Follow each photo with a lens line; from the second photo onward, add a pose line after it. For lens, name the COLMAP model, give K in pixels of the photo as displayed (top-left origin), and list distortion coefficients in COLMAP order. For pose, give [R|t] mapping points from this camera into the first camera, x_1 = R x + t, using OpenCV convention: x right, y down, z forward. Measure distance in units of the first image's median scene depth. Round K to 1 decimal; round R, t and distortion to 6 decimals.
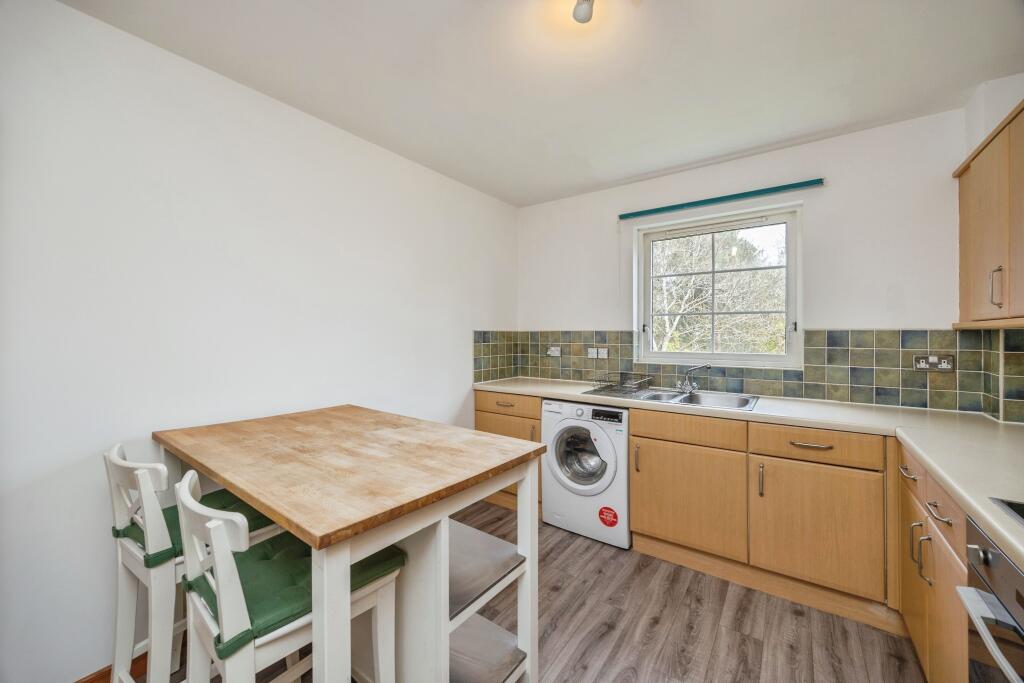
lens RADIAL K [[397.3, 0, 510.2], [0, 397.3, 337.2], [0, 0, 1]] dist [0.000651, 0.000194]
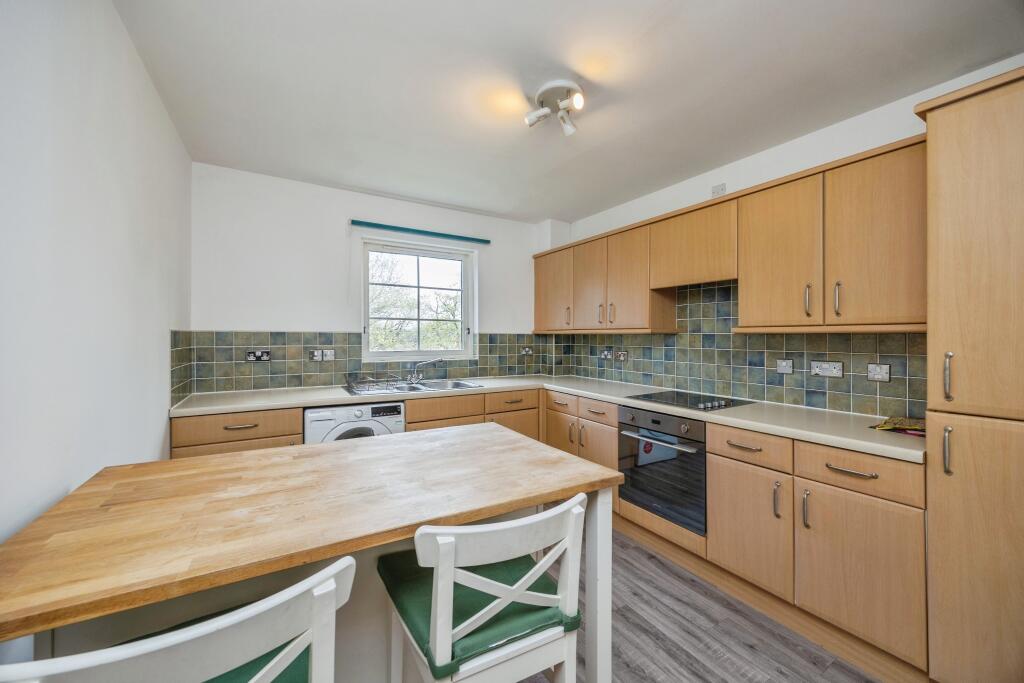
lens RADIAL K [[397.3, 0, 522.5], [0, 397.3, 337.7], [0, 0, 1]] dist [0.000651, 0.000194]
pose [[0.370948, -0.002200, 0.928651, -0.640072], [0.003165, 0.999994, 0.001105, -0.002300], [-0.928648, 0.002529, 0.370953, 0.258943]]
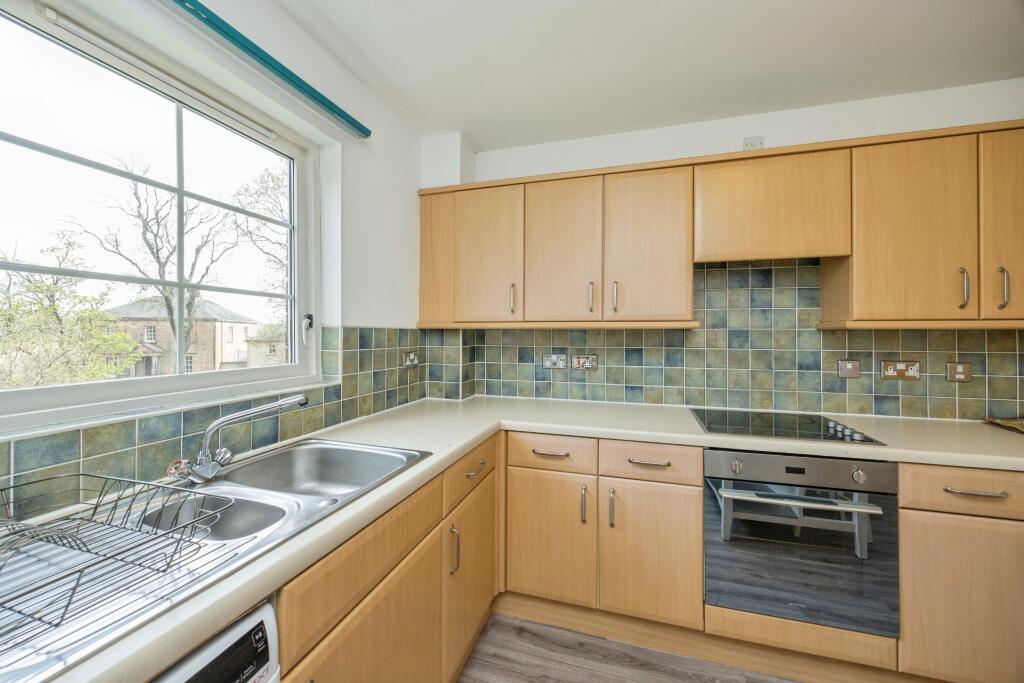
lens RADIAL K [[397.3, 0, 517.9], [0, 397.3, 328.1], [0, 0, 1]] dist [0.000651, 0.000194]
pose [[-0.332444, 0.009466, 0.943076, -0.034205], [0.004106, 0.999955, -0.008590, -0.007903], [-0.943114, 0.001016, -0.332467, 0.931985]]
